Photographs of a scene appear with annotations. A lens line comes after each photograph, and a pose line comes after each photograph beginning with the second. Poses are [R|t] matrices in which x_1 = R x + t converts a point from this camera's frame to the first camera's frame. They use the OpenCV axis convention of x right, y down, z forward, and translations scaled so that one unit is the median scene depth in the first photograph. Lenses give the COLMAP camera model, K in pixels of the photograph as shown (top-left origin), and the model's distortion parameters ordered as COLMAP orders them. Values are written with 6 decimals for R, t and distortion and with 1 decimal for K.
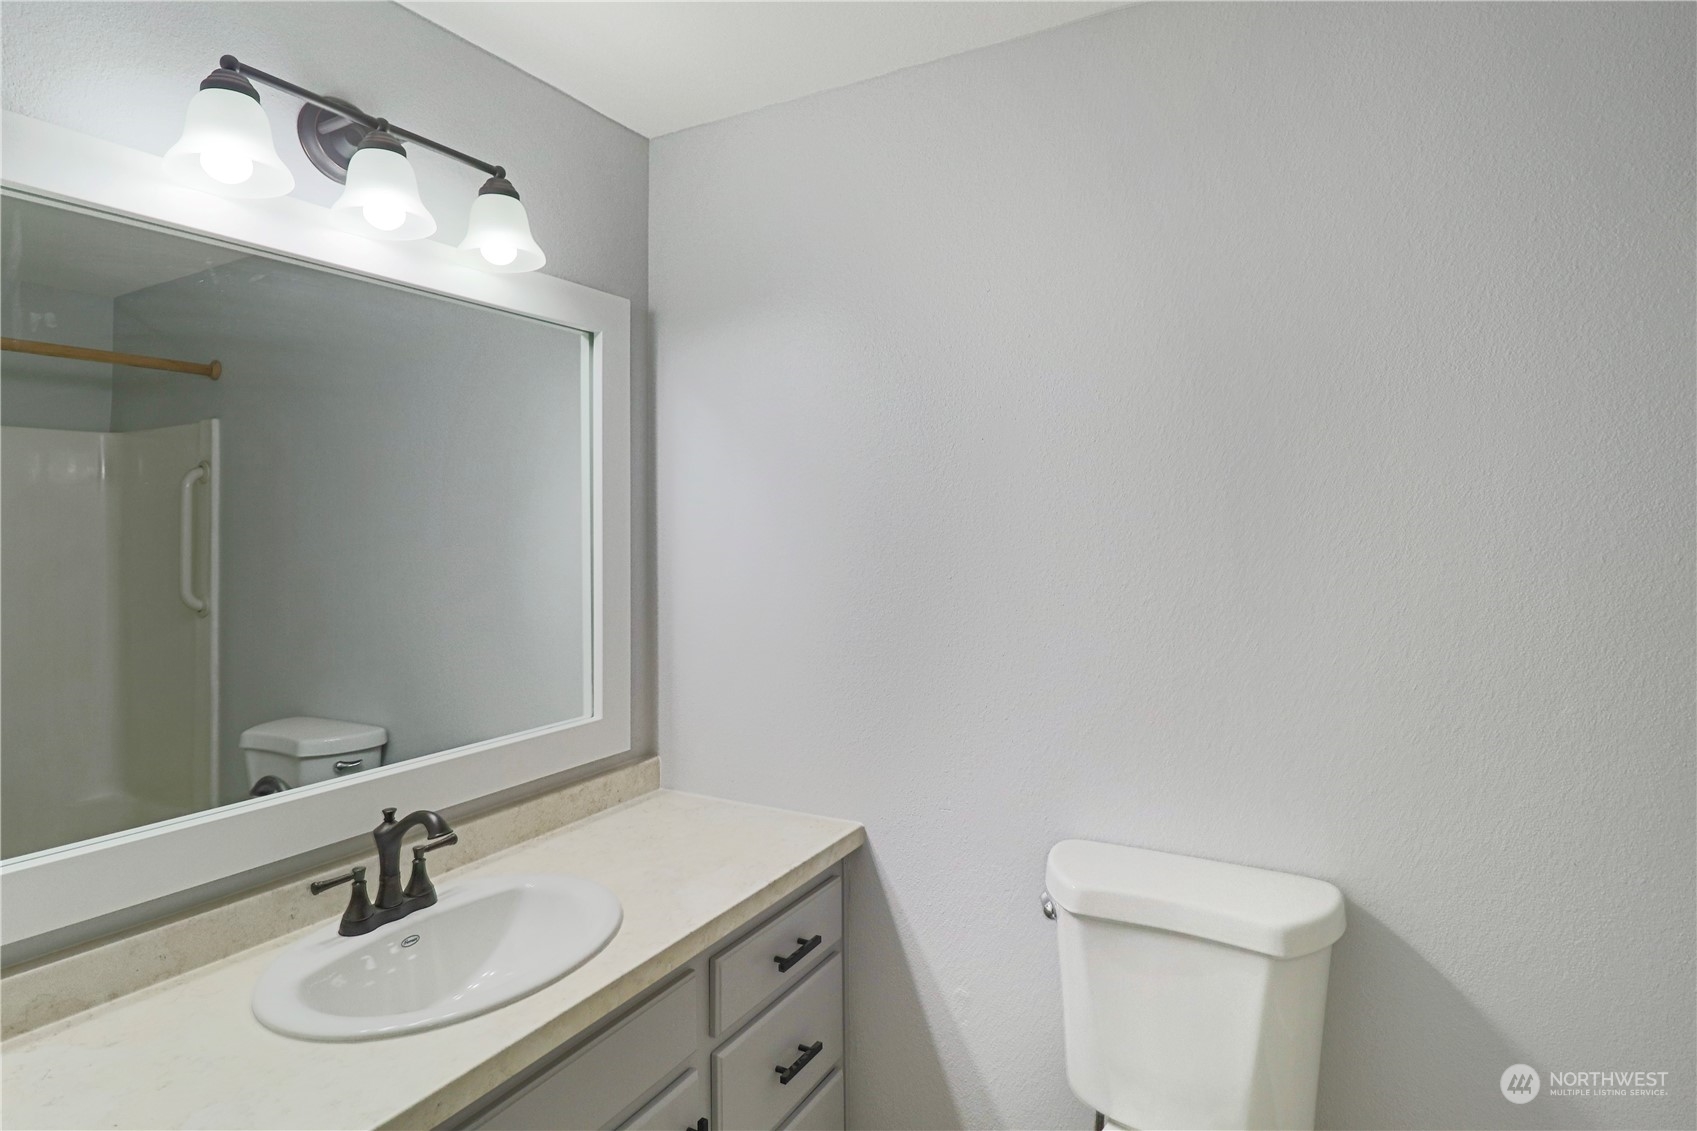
lens RADIAL K [[862.8, 0, 874.1], [0, 862.8, 505.4], [0, 0, 1]] dist [0.005966, -0.011325]
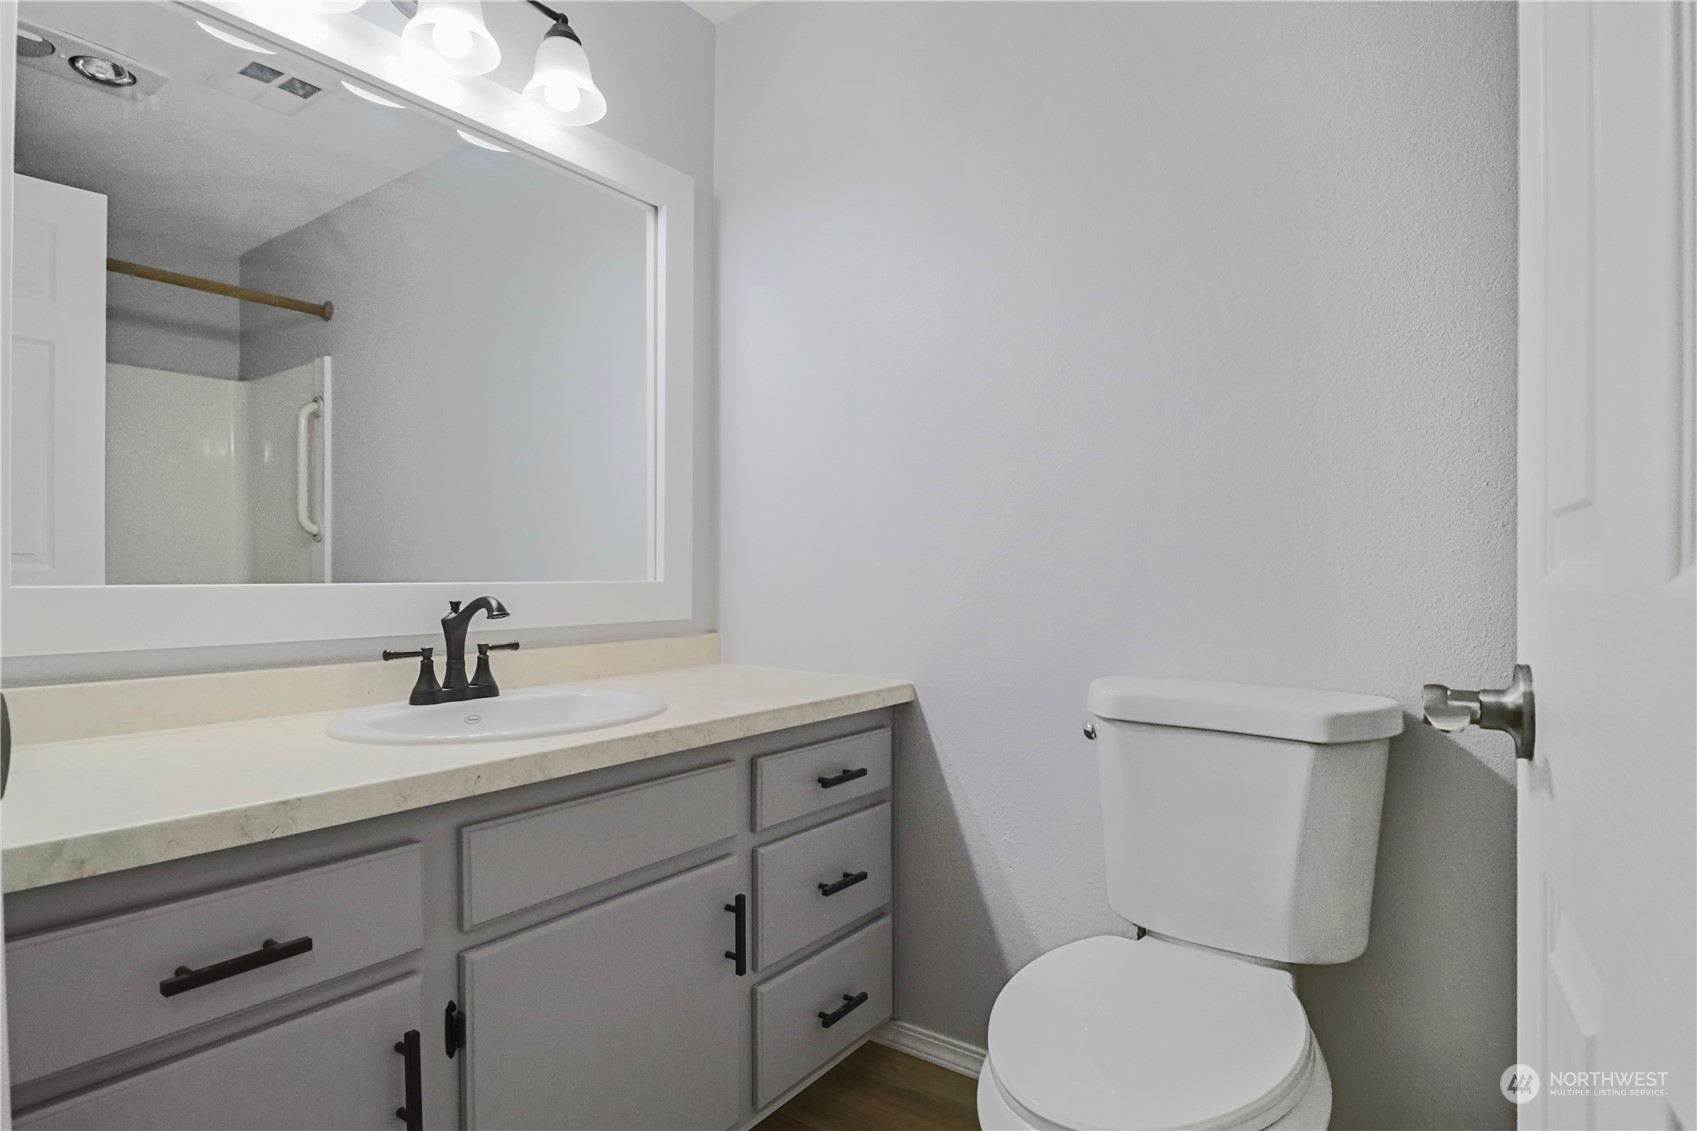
lens RADIAL K [[874.8, 0, 872.5], [0, 874.8, 532.8], [0, 0, 1]] dist [-0.000456, -0.012924]
pose [[0.994320, 0.011506, -0.105808, 0.046545], [-0.008853, 0.999635, 0.025507, 0.180414], [0.106063, -0.024425, 0.994059, -0.009574]]
